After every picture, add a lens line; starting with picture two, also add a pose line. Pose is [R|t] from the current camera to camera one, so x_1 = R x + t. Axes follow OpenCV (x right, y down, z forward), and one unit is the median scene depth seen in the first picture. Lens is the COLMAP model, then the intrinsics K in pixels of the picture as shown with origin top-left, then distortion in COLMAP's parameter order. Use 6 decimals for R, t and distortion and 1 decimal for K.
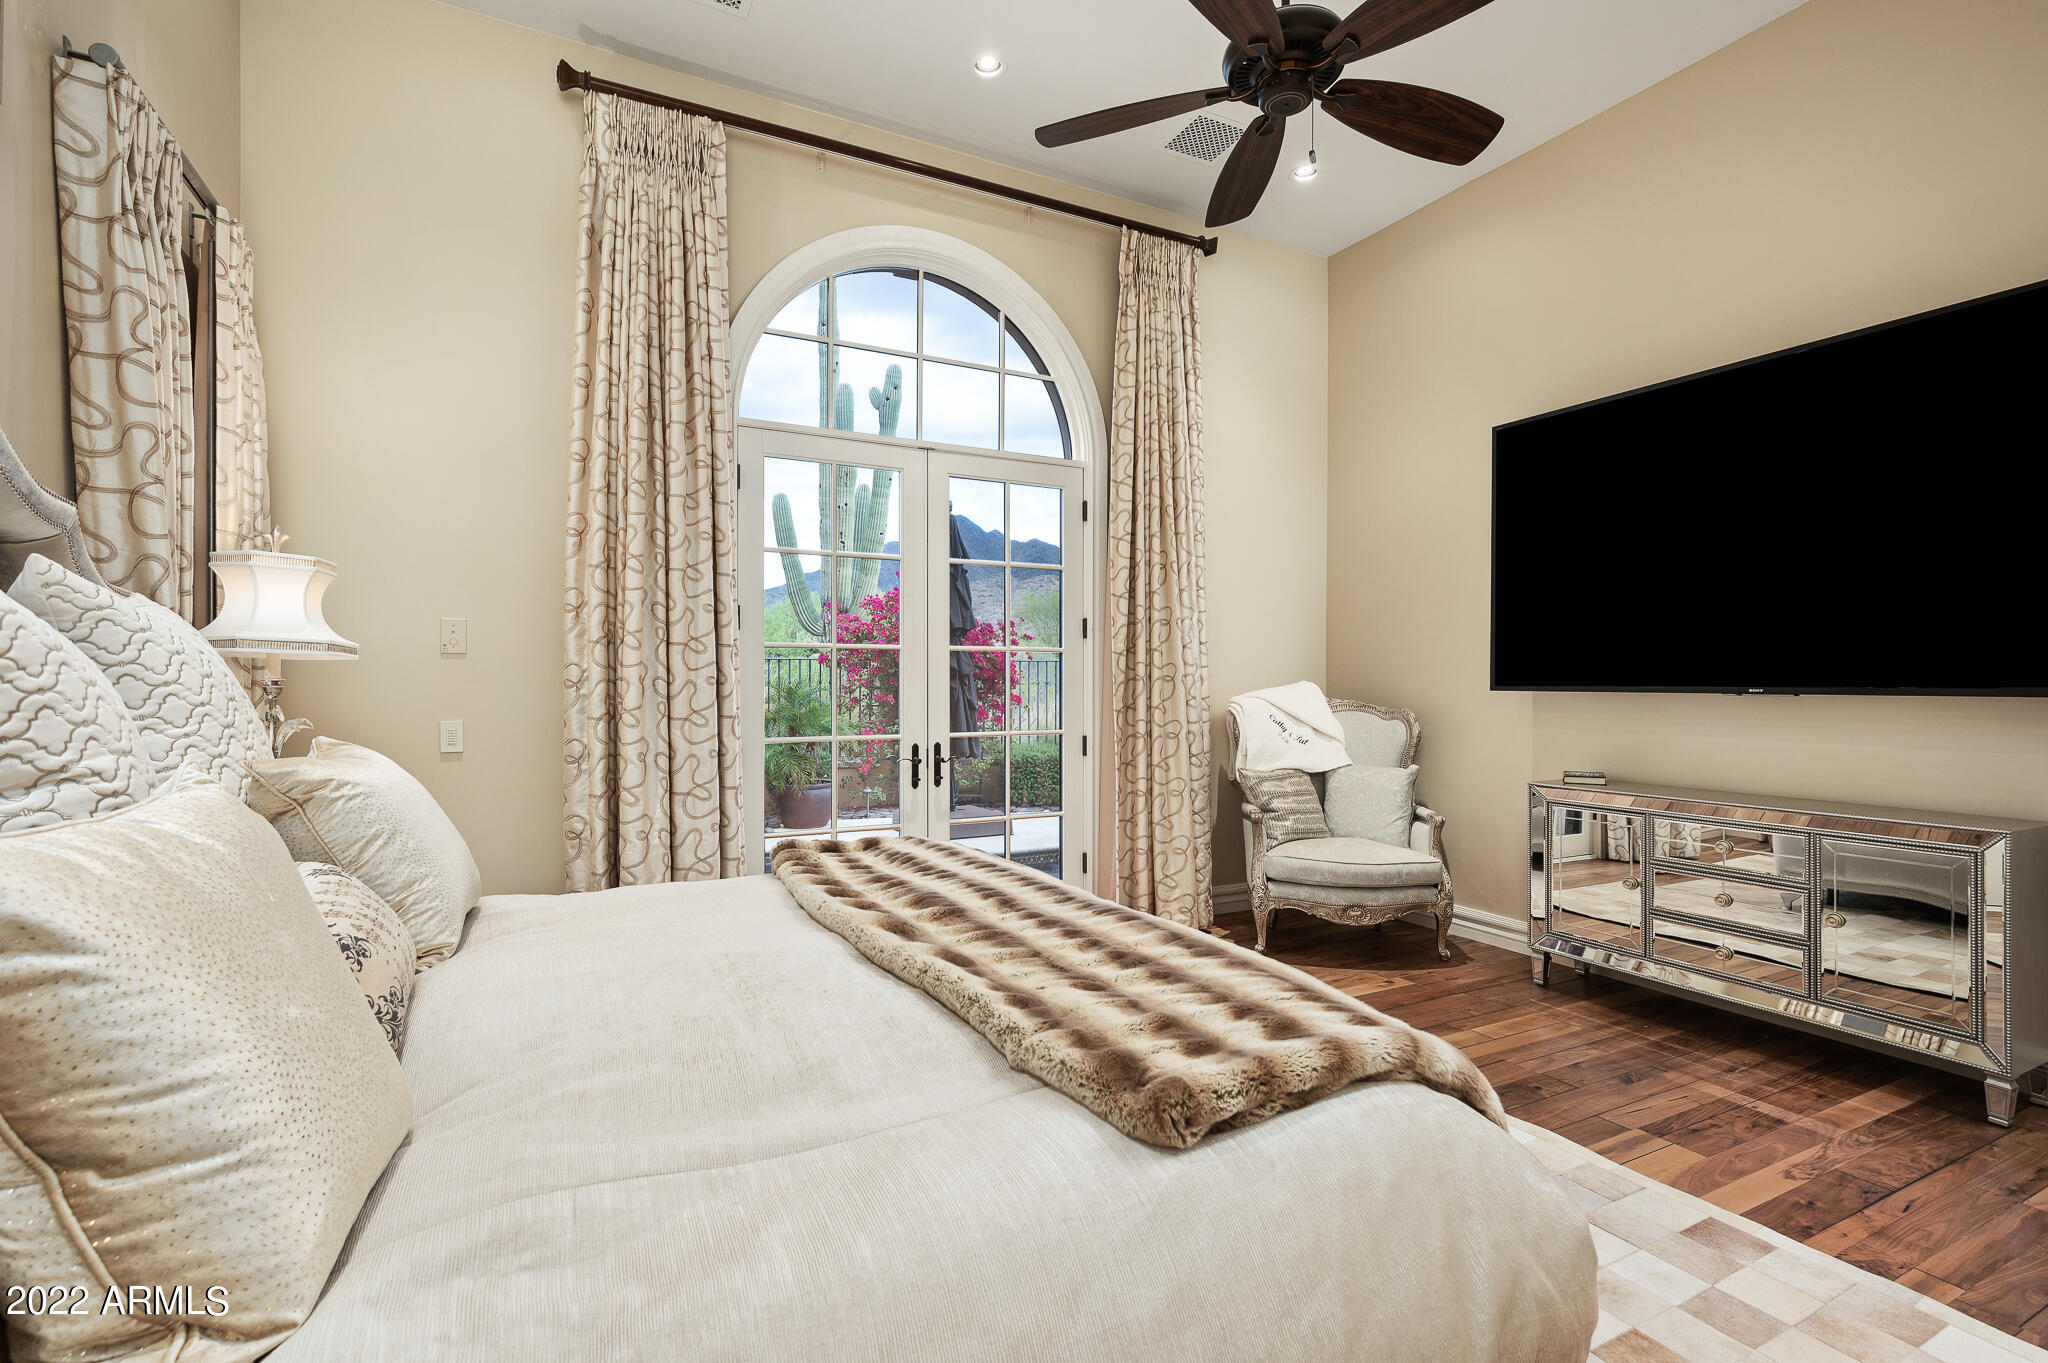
lens RADIAL K [[931.4, 0, 1024.8], [0, 931.4, 679.8], [0, 0, 1]] dist [0.001695, -0.000310]
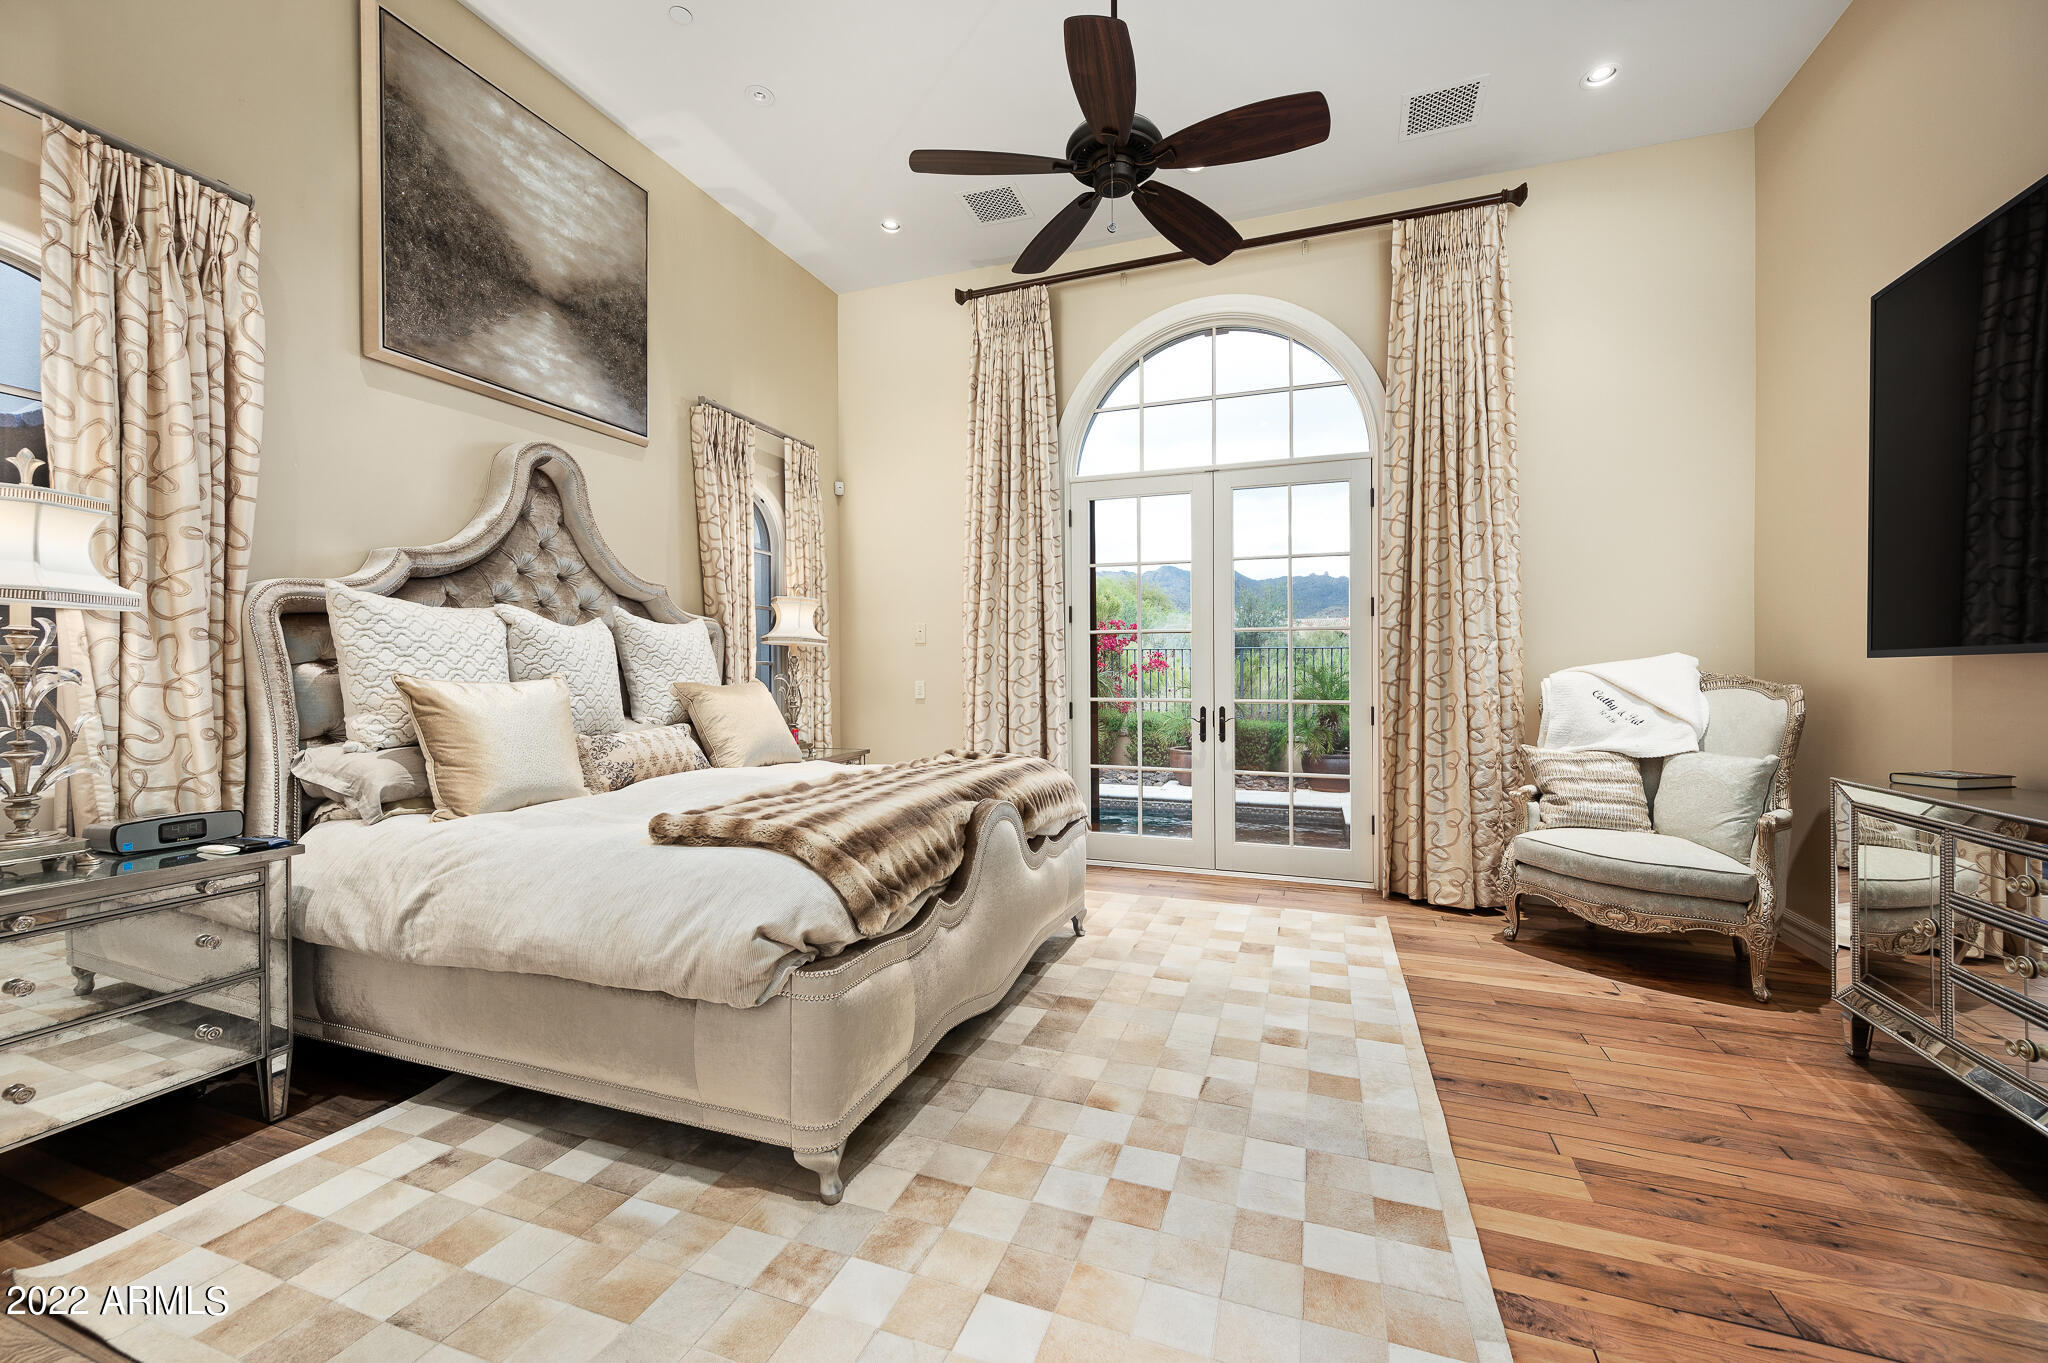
lens RADIAL K [[802.4, 0, 1022.2], [0, 802.4, 678.6], [0, 0, 1]] dist [0.002958, 0.000213]
pose [[0.677803, 0.004729, -0.735228, 0.517063], [0.000497, 0.999976, 0.006890, 0.022860], [0.735243, -0.005036, 0.677785, 0.080821]]
